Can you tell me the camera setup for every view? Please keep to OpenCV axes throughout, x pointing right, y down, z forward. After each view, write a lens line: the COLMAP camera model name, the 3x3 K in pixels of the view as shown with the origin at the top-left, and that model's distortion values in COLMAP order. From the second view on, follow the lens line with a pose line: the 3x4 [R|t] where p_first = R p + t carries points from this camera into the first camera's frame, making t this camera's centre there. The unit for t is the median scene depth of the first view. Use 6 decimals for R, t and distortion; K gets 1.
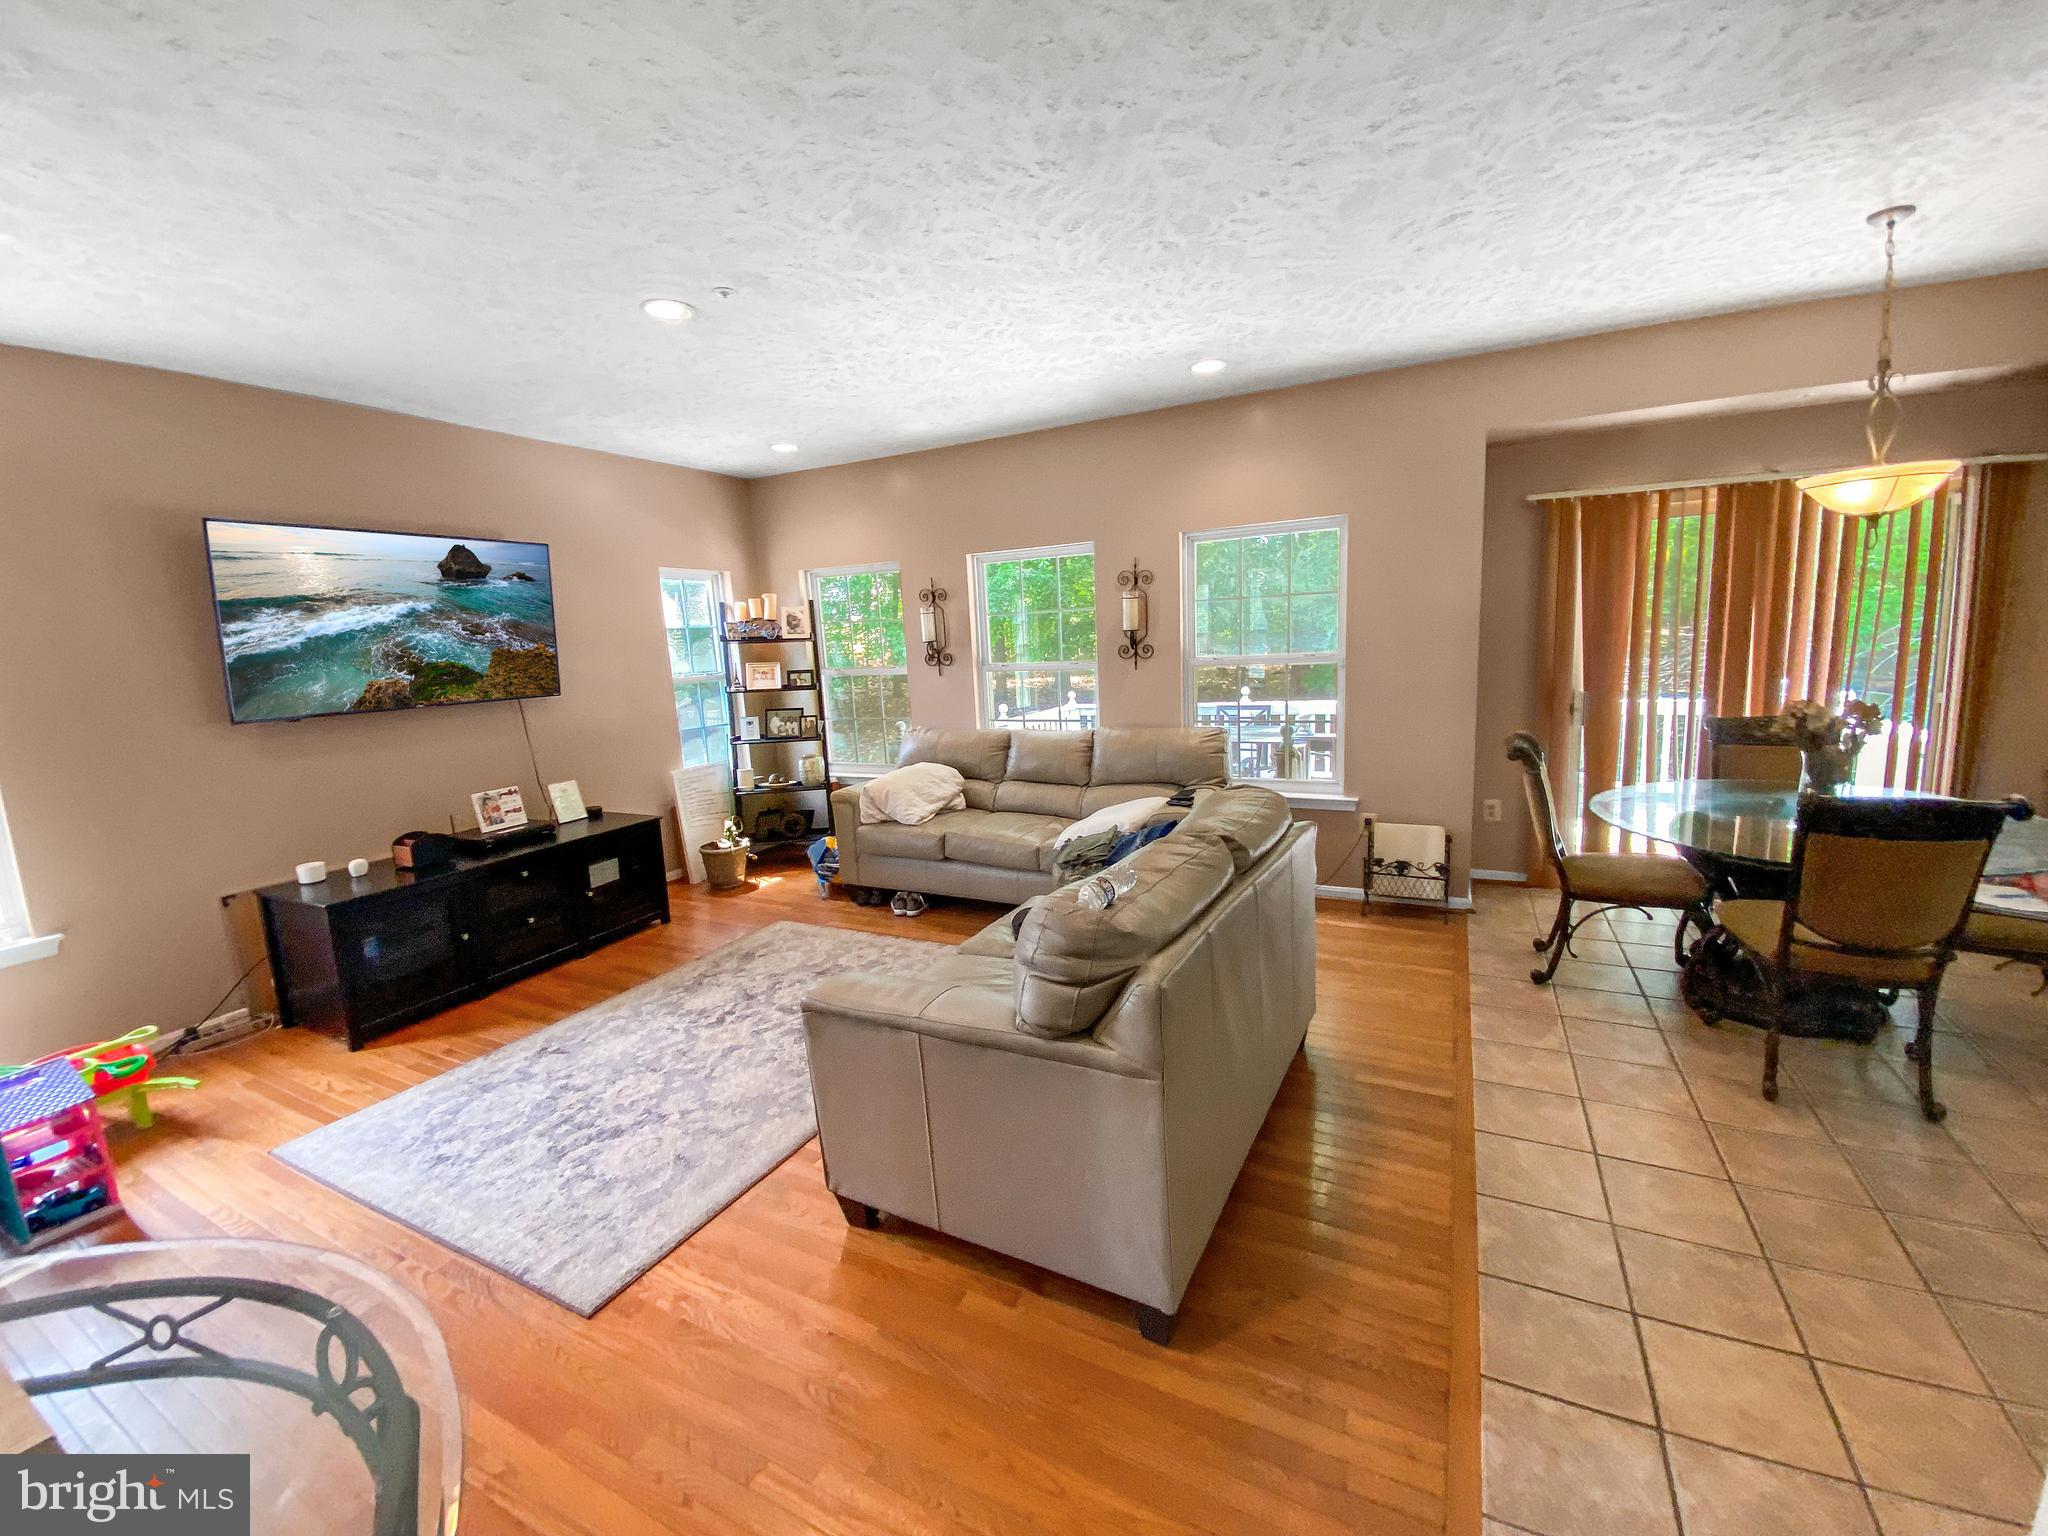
lens RADIAL K [[839.6, 0, 1028.5], [0, 839.6, 762.6], [0, 0, 1]] dist [-0.000294, -0.000019]
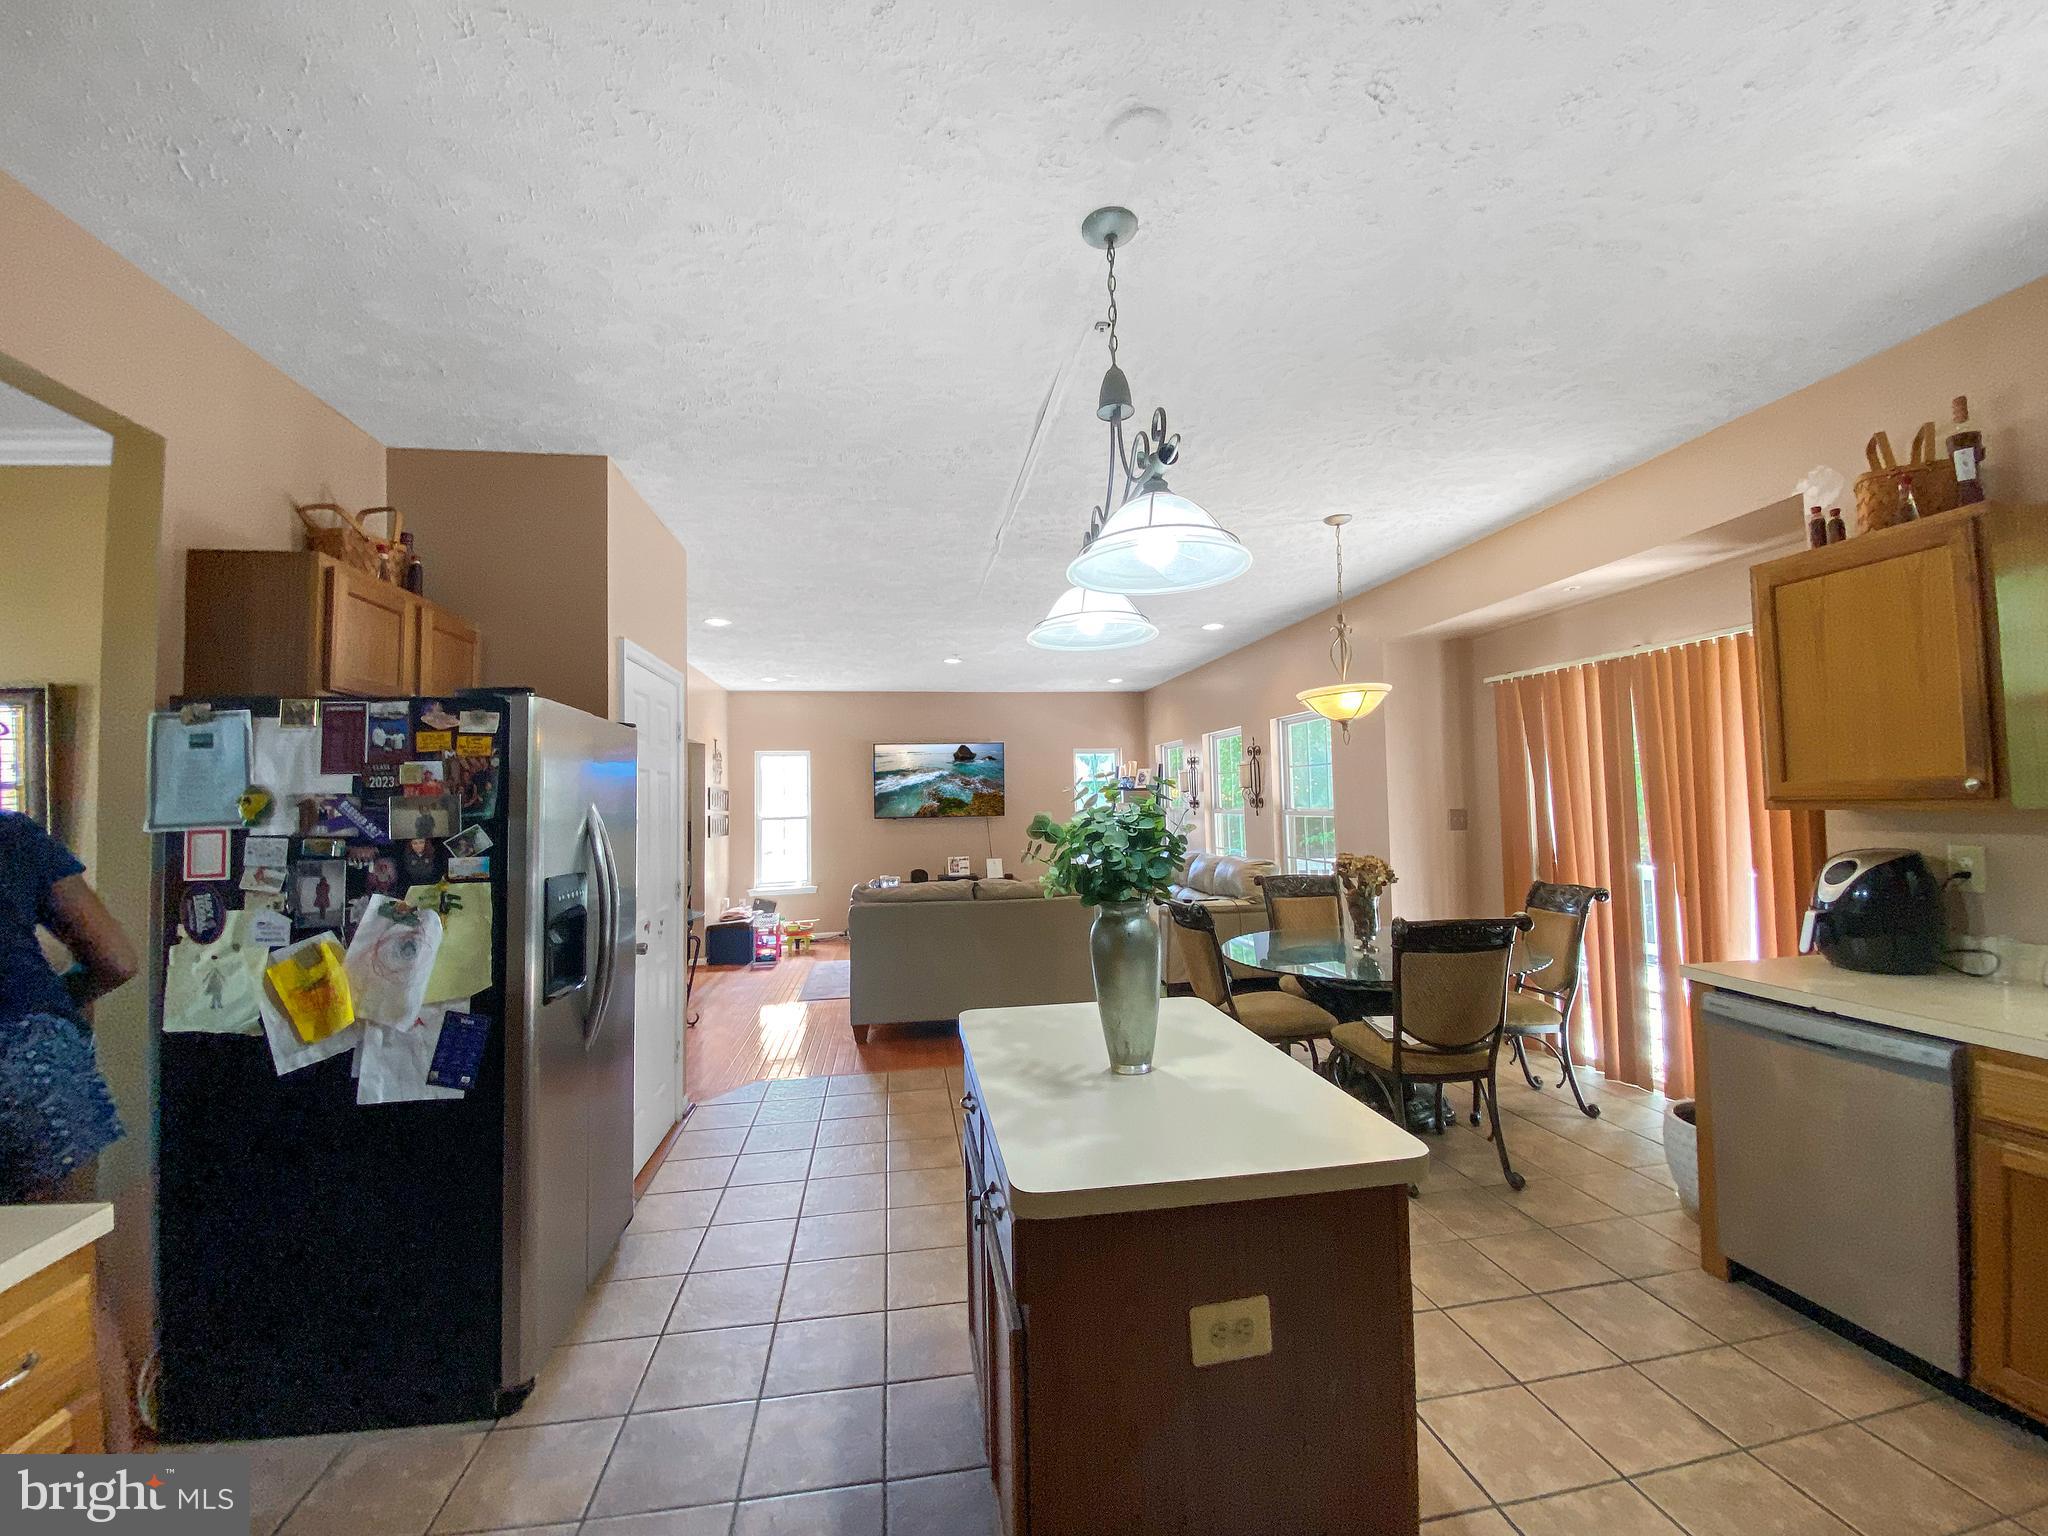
lens RADIAL K [[839.6, 0, 1023.1], [0, 839.6, 767.4], [0, 0, 1]] dist [-0.000294, -0.000019]
pose [[0.599572, -0.004322, -0.800309, 1.198669], [-0.127603, 0.986677, -0.100925, 0.001889], [0.790083, 0.162634, 0.591033, -0.178561]]
